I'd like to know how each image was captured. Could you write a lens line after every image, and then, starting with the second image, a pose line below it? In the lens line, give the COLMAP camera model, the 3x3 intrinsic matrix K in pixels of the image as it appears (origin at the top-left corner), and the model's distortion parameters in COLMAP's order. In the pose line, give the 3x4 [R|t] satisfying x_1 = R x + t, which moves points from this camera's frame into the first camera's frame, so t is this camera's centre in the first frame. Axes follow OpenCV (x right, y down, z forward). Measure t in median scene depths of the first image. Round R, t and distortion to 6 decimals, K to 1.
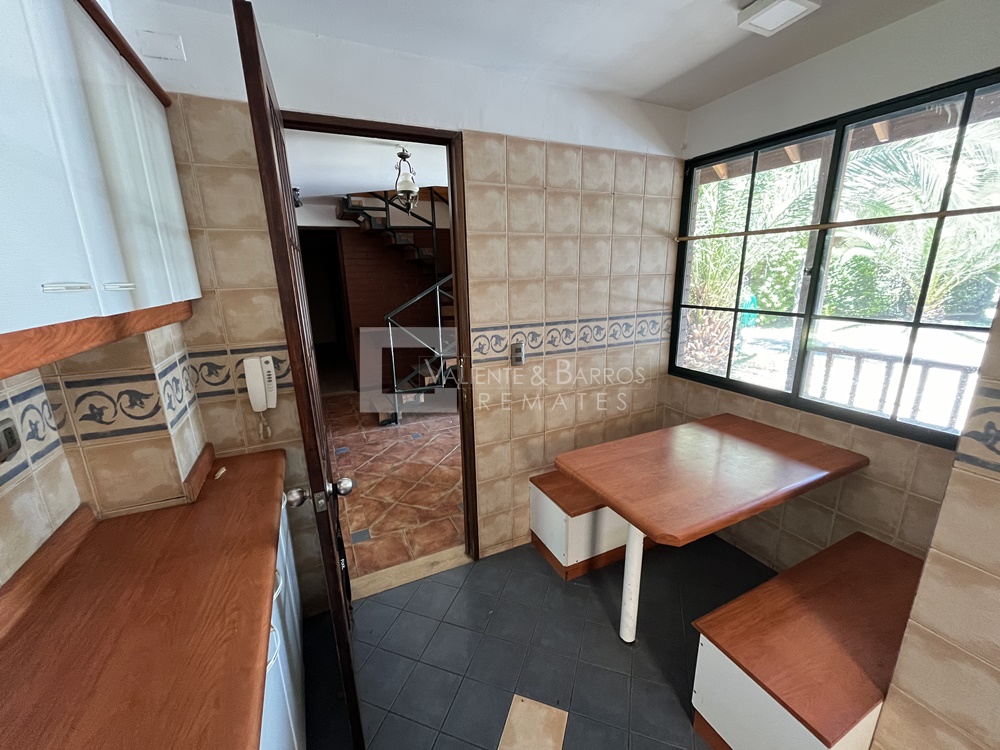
lens RADIAL K [[404.6, 0, 501.4], [0, 404.6, 375.5], [0, 0, 1]] dist [-0.000789, -0.000439]
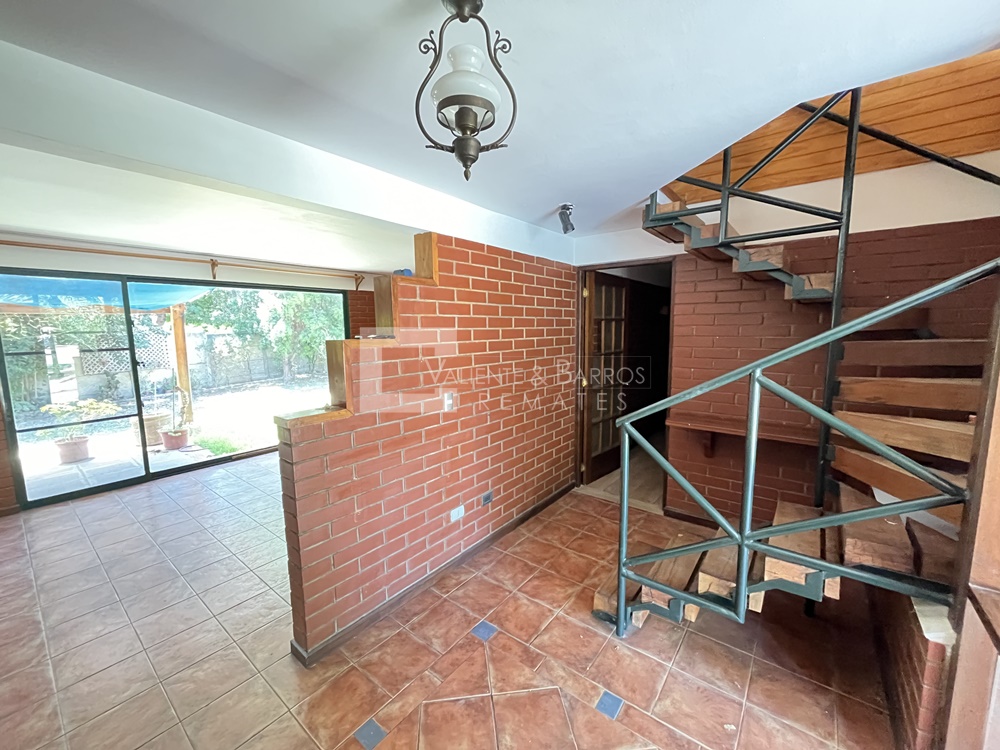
lens RADIAL K [[404.6, 0, 500.1], [0, 404.6, 376.7], [0, 0, 1]] dist [-0.000789, -0.000439]
pose [[0.445916, 0.127063, -0.886010, 0.143579], [-0.225237, 0.973949, 0.026315, -0.334301], [0.866272, 0.187828, 0.462919, 1.216105]]
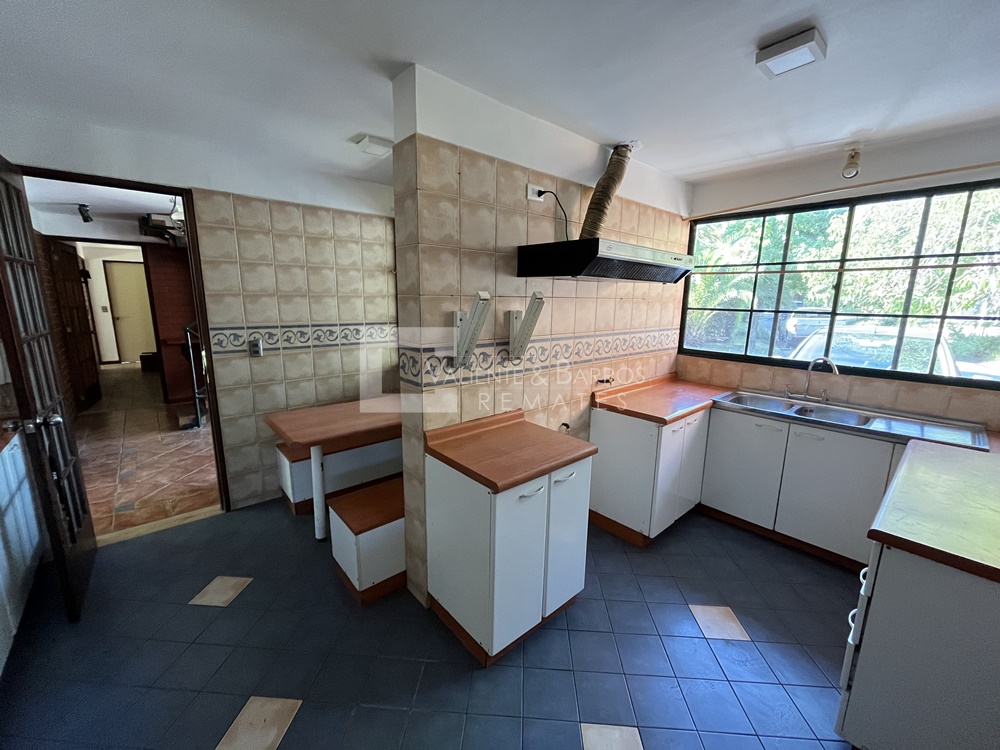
lens RADIAL K [[404.6, 0, 499.2], [0, 404.6, 375.8], [0, 0, 1]] dist [-0.000789, -0.000439]
pose [[0.963235, -0.015329, 0.268224, 0.454207], [0.030907, 0.998065, -0.053951, 0.135314], [-0.266878, 0.060257, 0.961845, -0.507985]]
